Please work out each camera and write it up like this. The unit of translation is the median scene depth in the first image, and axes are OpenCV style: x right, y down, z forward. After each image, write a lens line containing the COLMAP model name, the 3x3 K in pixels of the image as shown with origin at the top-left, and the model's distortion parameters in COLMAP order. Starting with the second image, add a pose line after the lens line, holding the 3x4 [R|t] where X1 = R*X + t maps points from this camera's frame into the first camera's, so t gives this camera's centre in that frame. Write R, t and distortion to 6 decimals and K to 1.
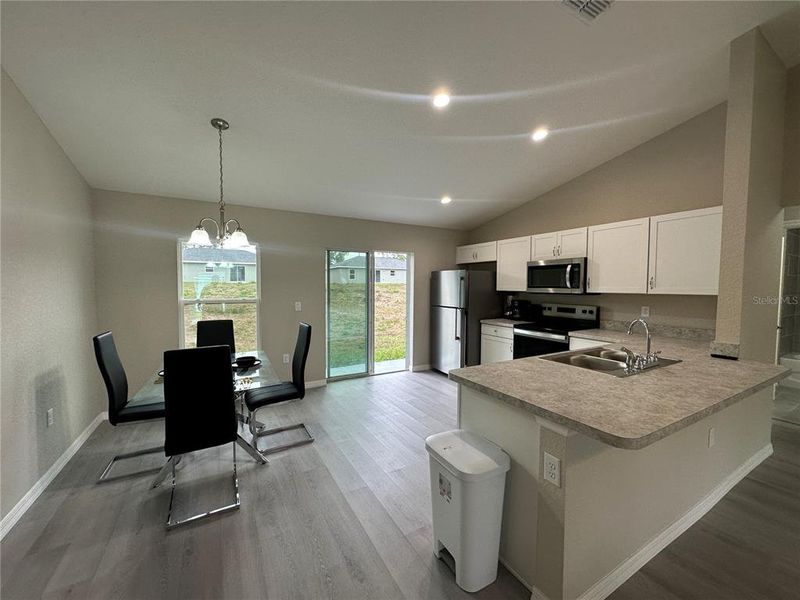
lens RADIAL K [[319.4, 0, 399.5], [0, 319.4, 299.0], [0, 0, 1]] dist [-0.003470, 0.000053]
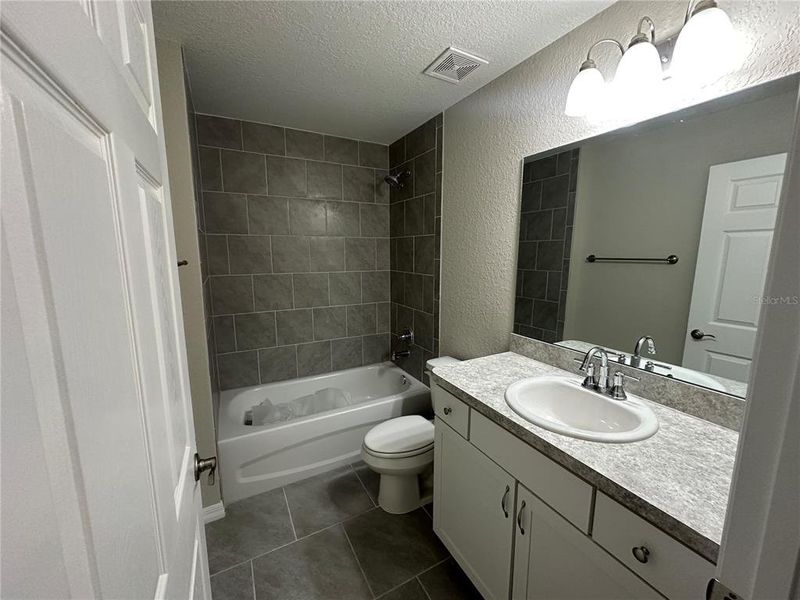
lens RADIAL K [[319.4, 0, 400.5], [0, 319.4, 299.3], [0, 0, 1]] dist [-0.003470, 0.000053]
pose [[-0.023818, 0.149417, -0.988487, 0.359131], [-0.045349, 0.987589, 0.150374, -0.017752], [0.998687, 0.048408, -0.016747, 0.266241]]
